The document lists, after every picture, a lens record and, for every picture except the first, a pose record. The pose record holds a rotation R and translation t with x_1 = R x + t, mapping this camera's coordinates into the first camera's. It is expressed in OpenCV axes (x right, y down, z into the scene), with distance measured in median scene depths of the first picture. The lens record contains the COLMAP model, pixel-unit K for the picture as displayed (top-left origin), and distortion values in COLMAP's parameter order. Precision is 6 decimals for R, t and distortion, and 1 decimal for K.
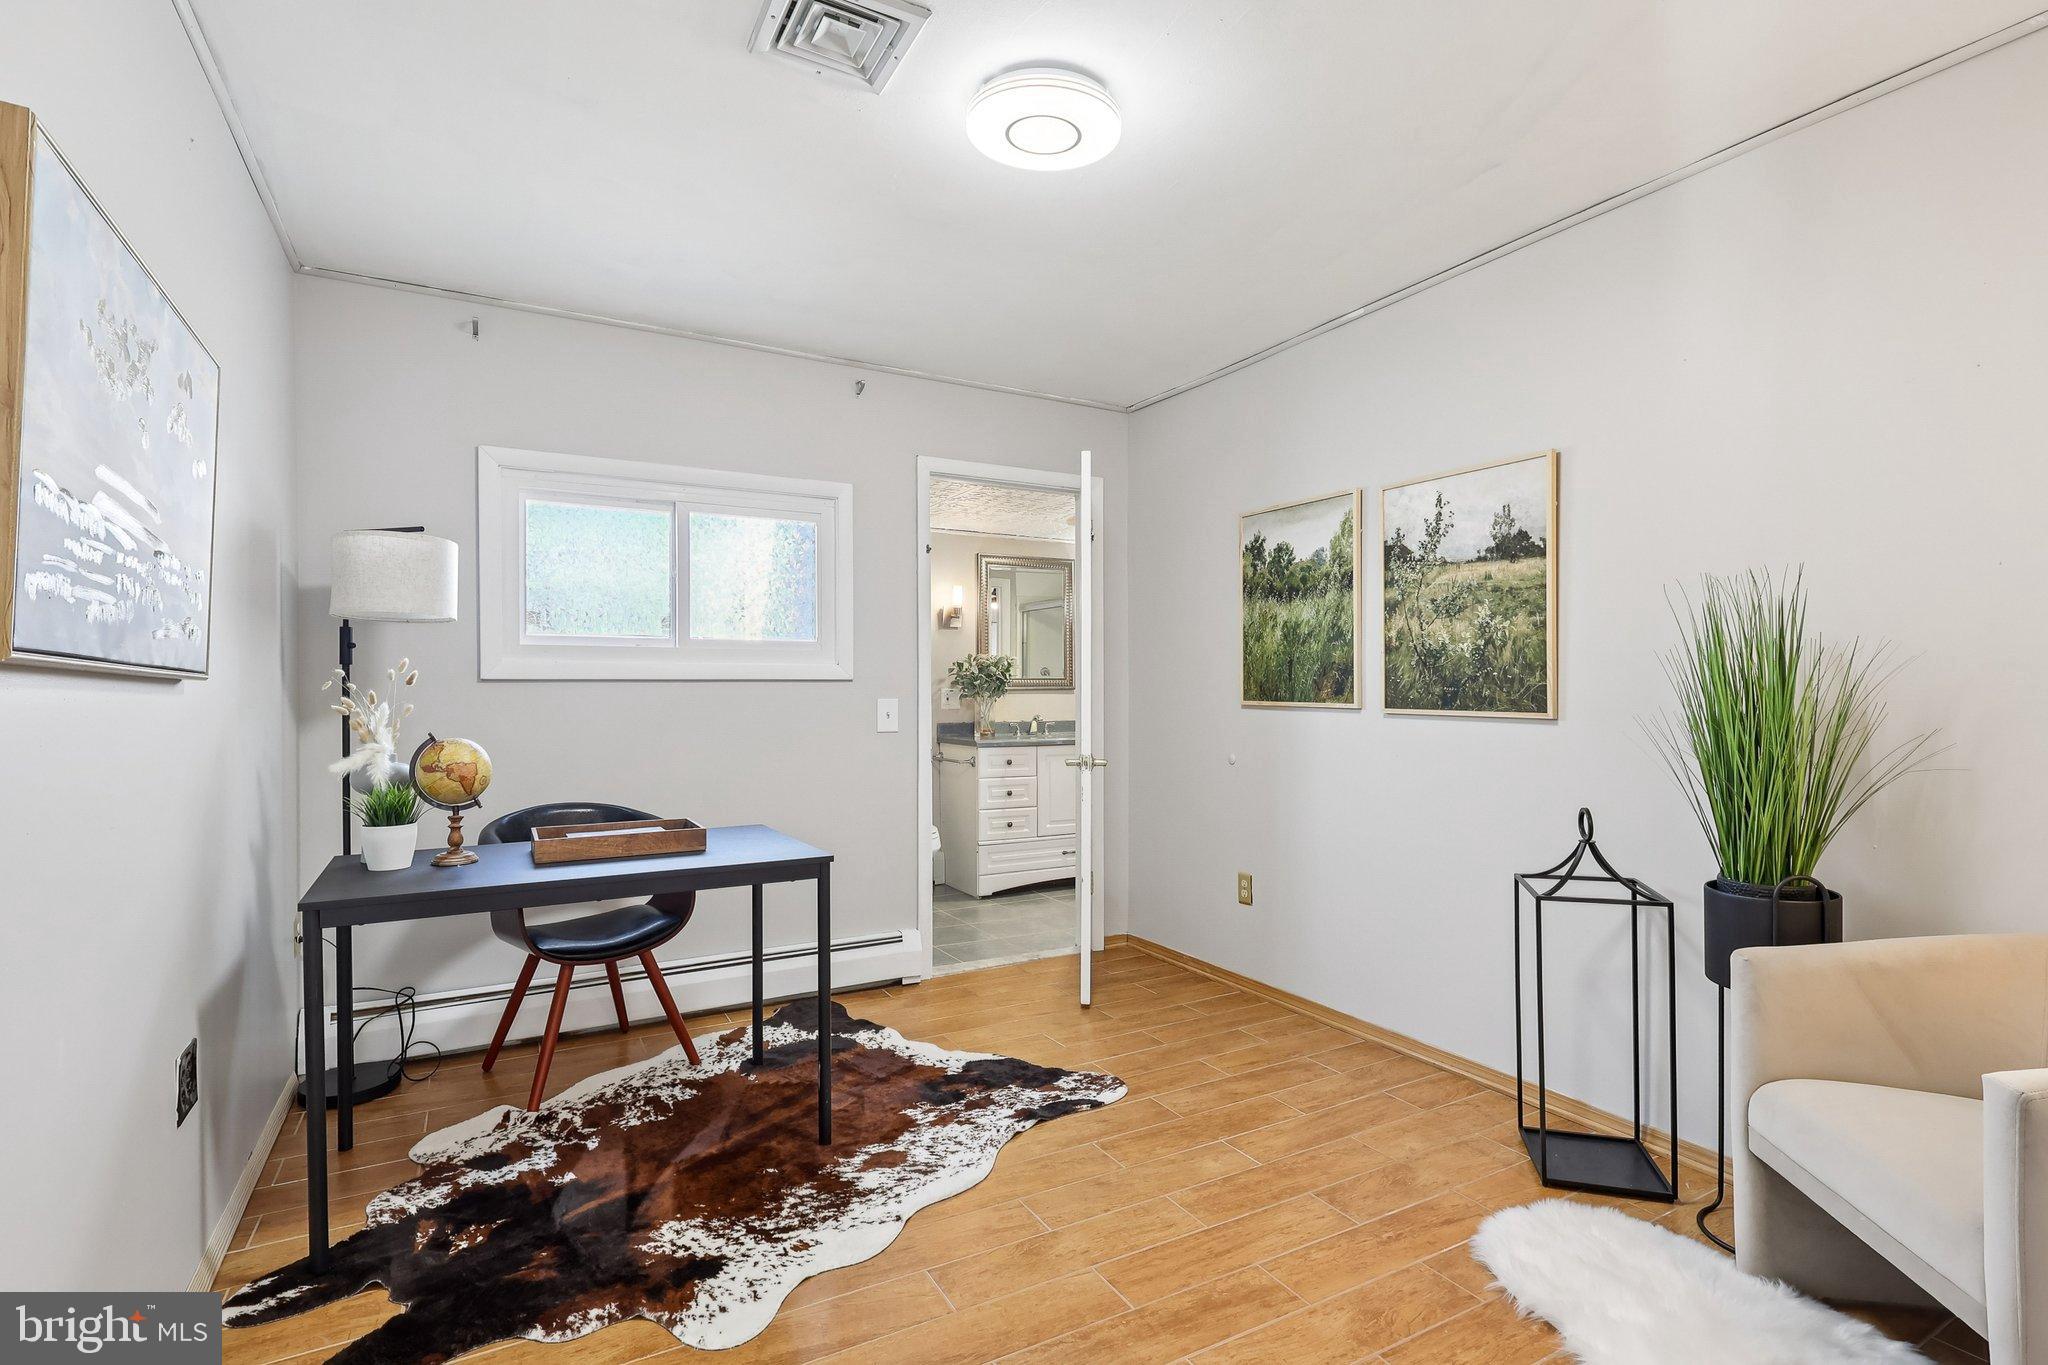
lens RADIAL K [[965.8, 0, 1020.5], [0, 965.8, 689.2], [0, 0, 1]] dist [0.001381, 0.001369]
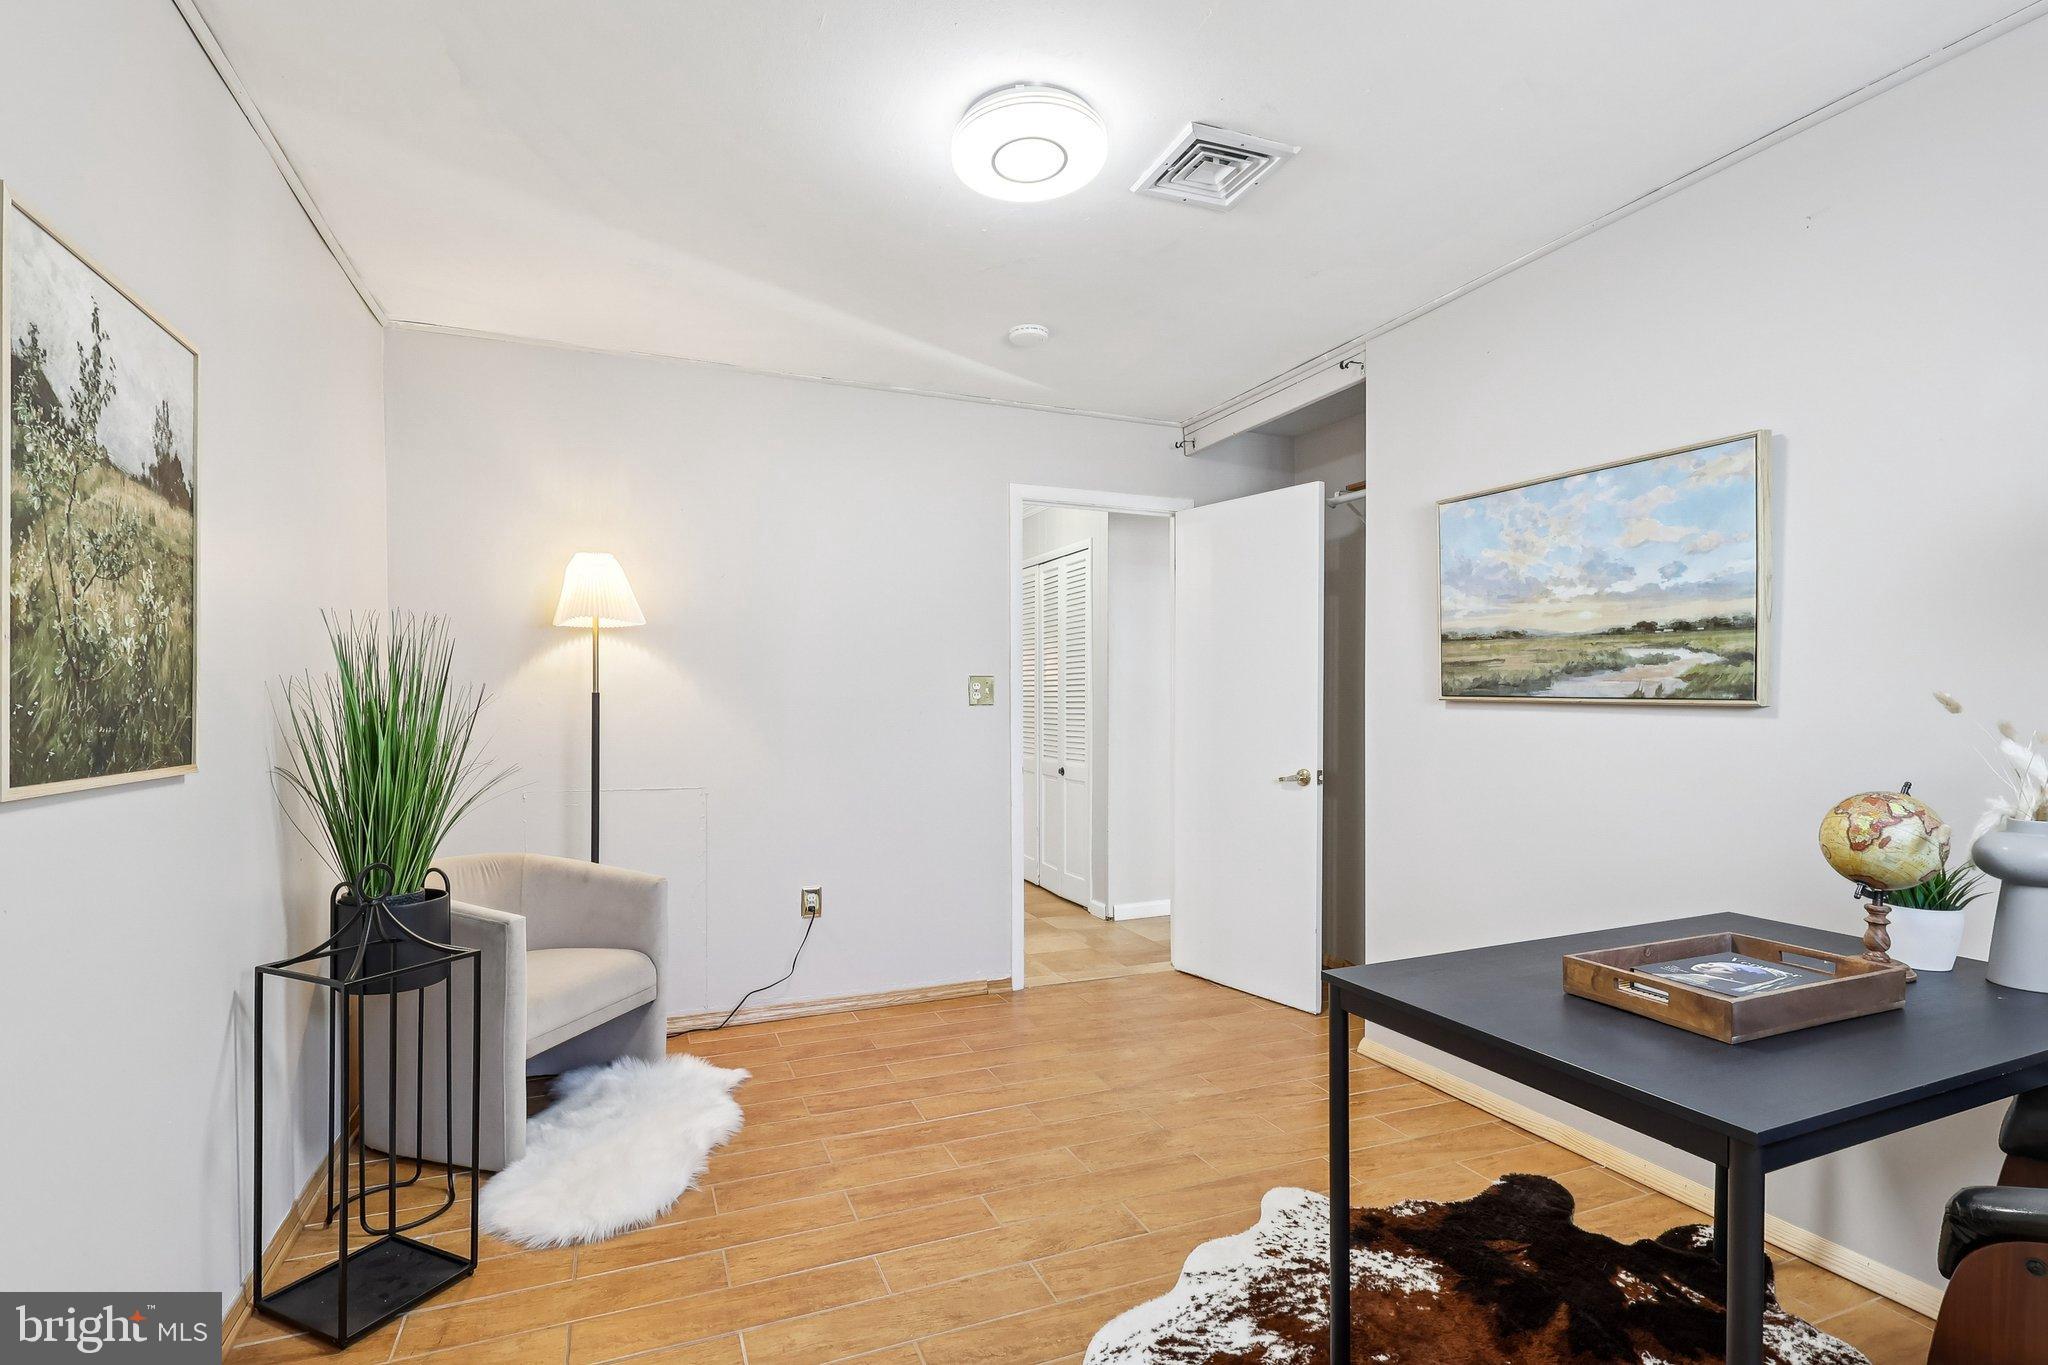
lens RADIAL K [[965.8, 0, 1020.1], [0, 965.8, 692.6], [0, 0, 1]] dist [0.001381, 0.001369]
pose [[-0.993526, 0.006959, 0.113393, -0.055851], [0.005945, 0.999939, -0.009284, -0.012191], [-0.113451, -0.008550, -0.993507, 1.474926]]
